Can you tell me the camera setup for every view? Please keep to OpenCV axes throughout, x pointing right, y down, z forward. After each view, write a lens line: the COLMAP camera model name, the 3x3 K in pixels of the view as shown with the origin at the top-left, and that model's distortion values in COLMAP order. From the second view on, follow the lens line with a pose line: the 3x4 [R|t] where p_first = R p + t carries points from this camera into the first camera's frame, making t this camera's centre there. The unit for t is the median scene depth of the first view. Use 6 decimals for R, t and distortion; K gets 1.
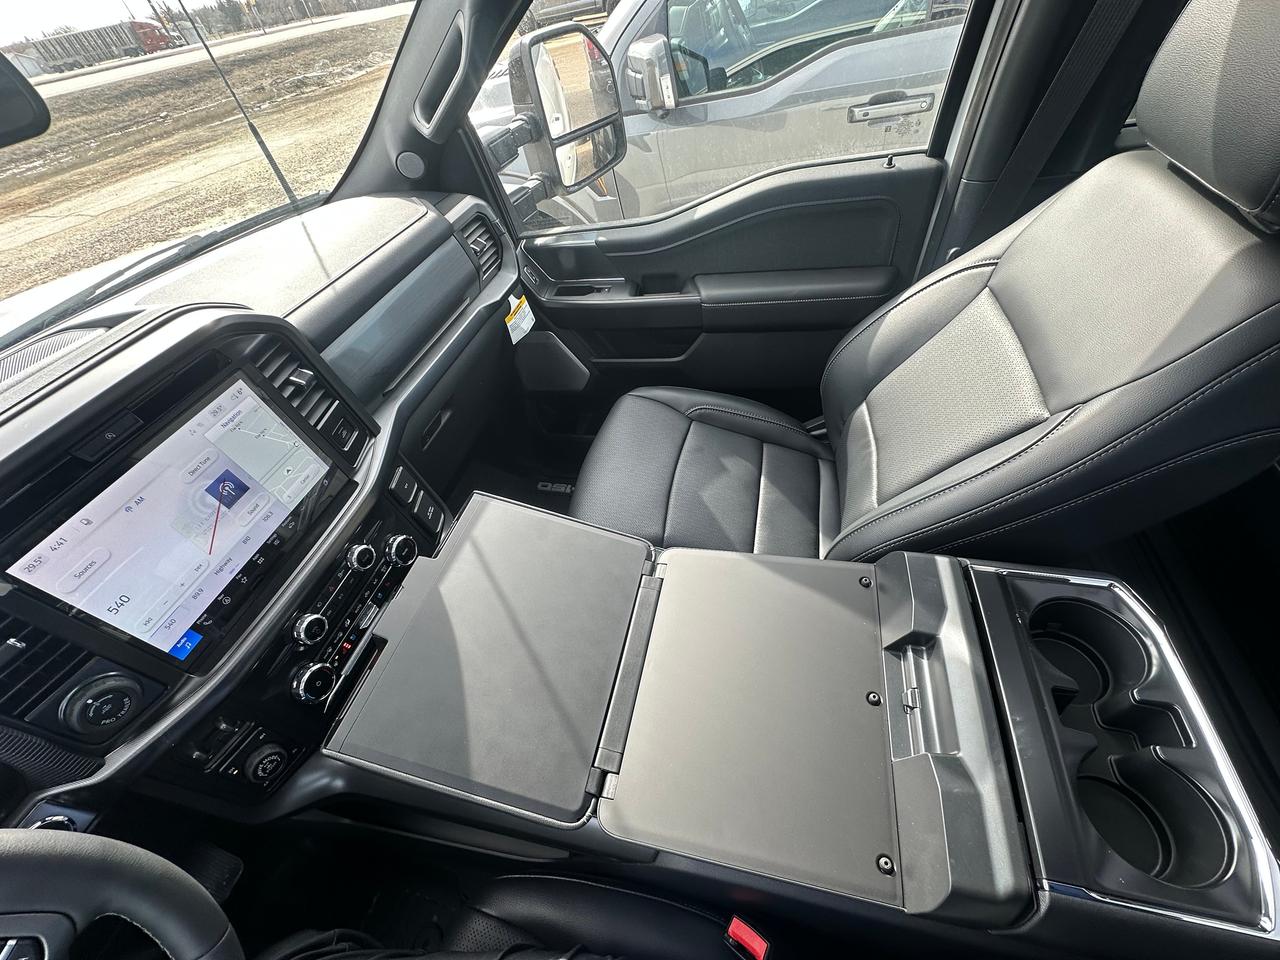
lens RADIAL K [[515.7, 0, 641.1], [0, 515.7, 481.8], [0, 0, 1]] dist [-0.005080, 0.000418]
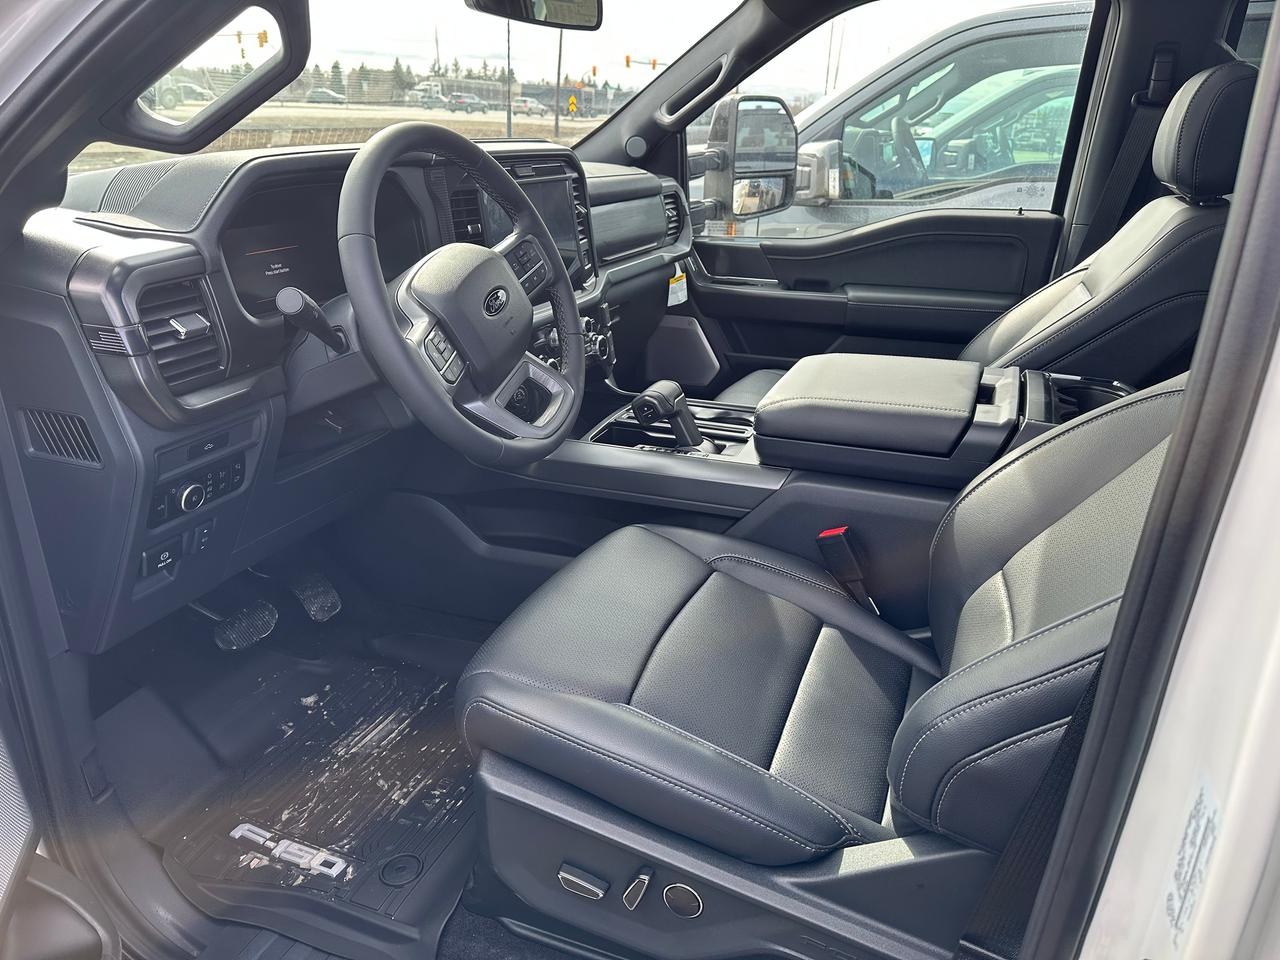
lens RADIAL K [[918.1, 0, 629.1], [0, 918.1, 480.2], [0, 0, 1]] dist [0.016309, -0.028964]
pose [[0.971342, 0.220980, -0.087532, -0.104355], [-0.237499, 0.887816, -0.394178, 1.139722], [-0.009393, 0.403670, 0.914856, -0.826116]]
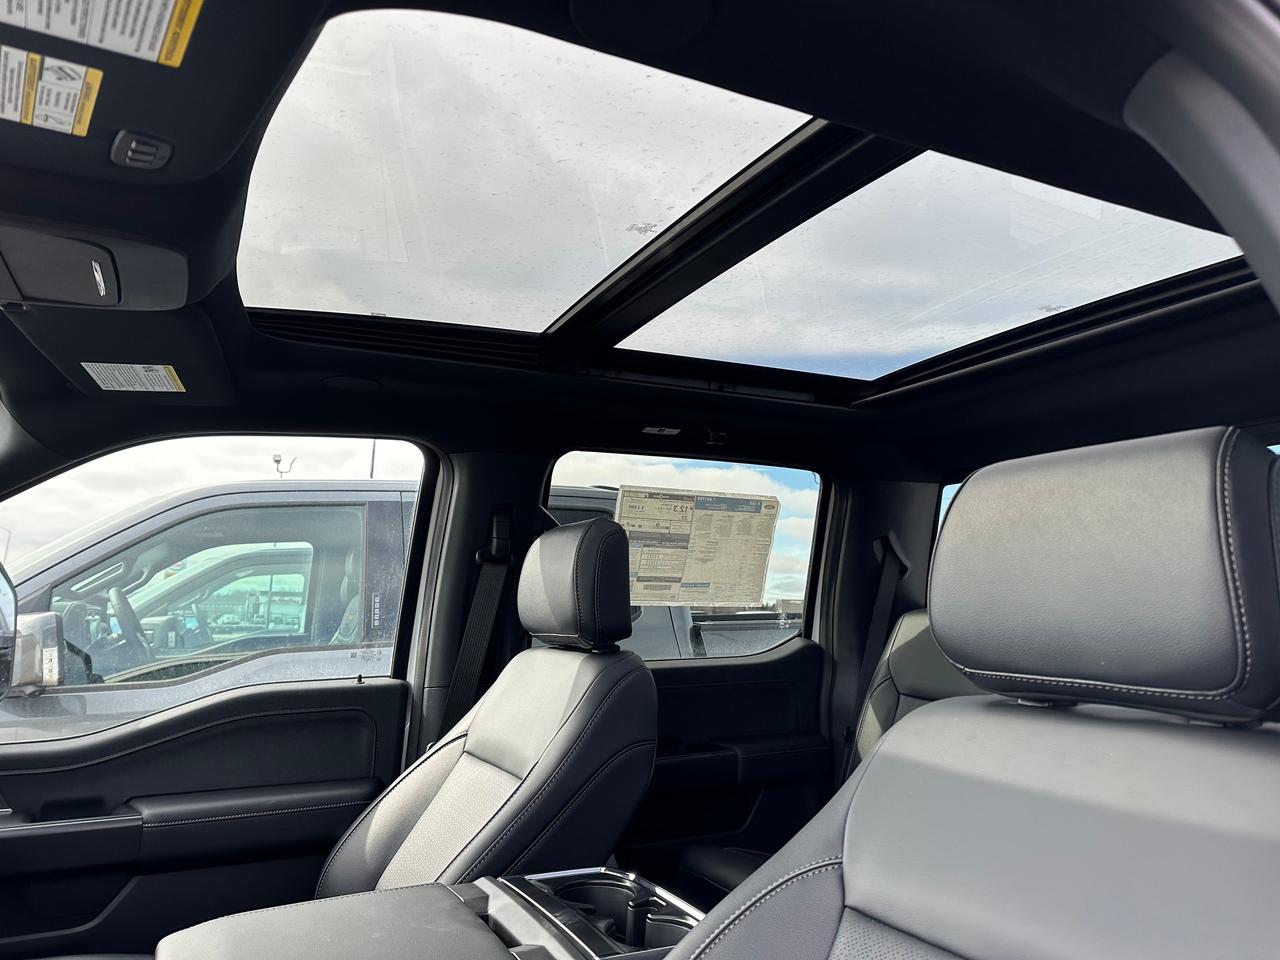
lens RADIAL K [[918.1, 0, 642.3], [0, 918.1, 474.5], [0, 0, 1]] dist [0.016309, -0.028964]
pose [[0.759787, 0.253828, 0.598578, -0.341456], [0.370598, 0.587369, -0.719482, 0.766651], [-0.534211, 0.768485, 0.352207, -0.329343]]
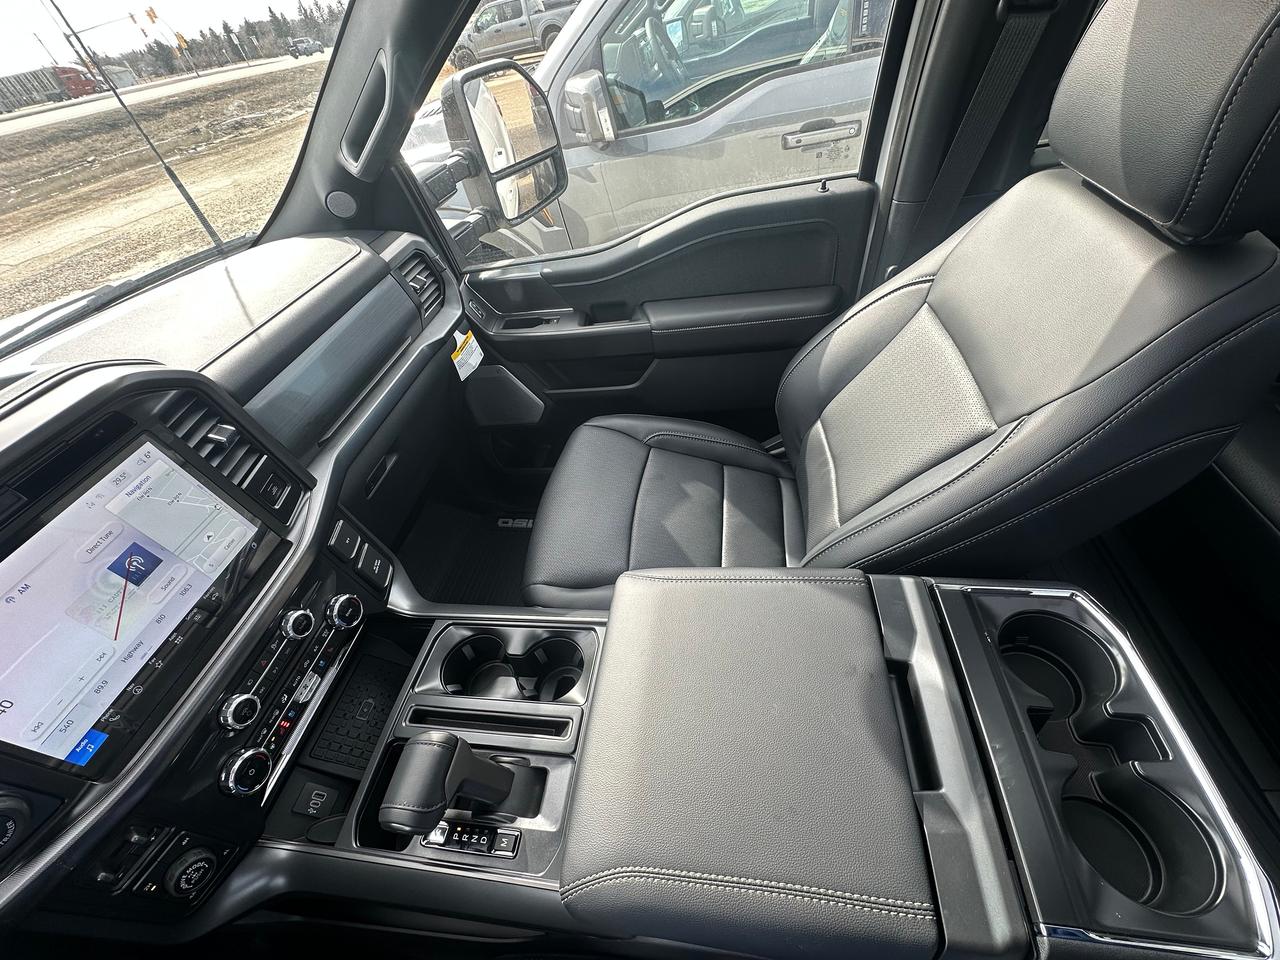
lens RADIAL K [[515.7, 0, 642.5], [0, 515.7, 480.7], [0, 0, 1]] dist [-0.005080, 0.000418]
pose [[0.995692, -0.066822, 0.064277, 0.021029], [0.069524, 0.996747, -0.040760, -0.022339], [-0.061345, 0.045053, 0.997099, 0.028733]]
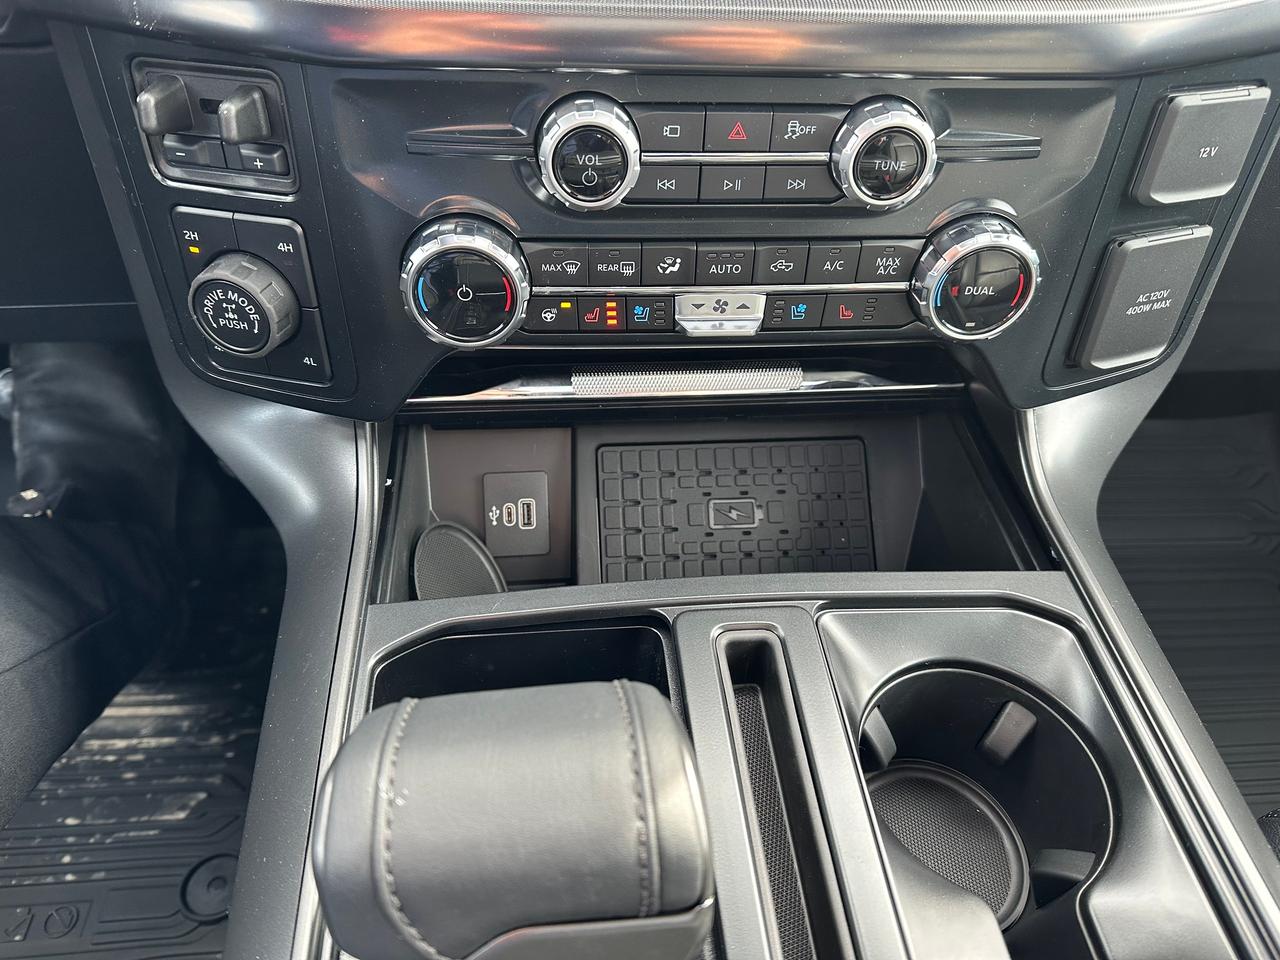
lens RADIAL K [[918.1, 0, 627.5], [0, 918.1, 479.7], [0, 0, 1]] dist [0.016309, -0.028964]
pose [[0.298162, 0.800514, -0.519881, -0.162876], [-0.751264, 0.532793, 0.389531, 0.119226], [0.588814, 0.274424, 0.760256, 0.482993]]
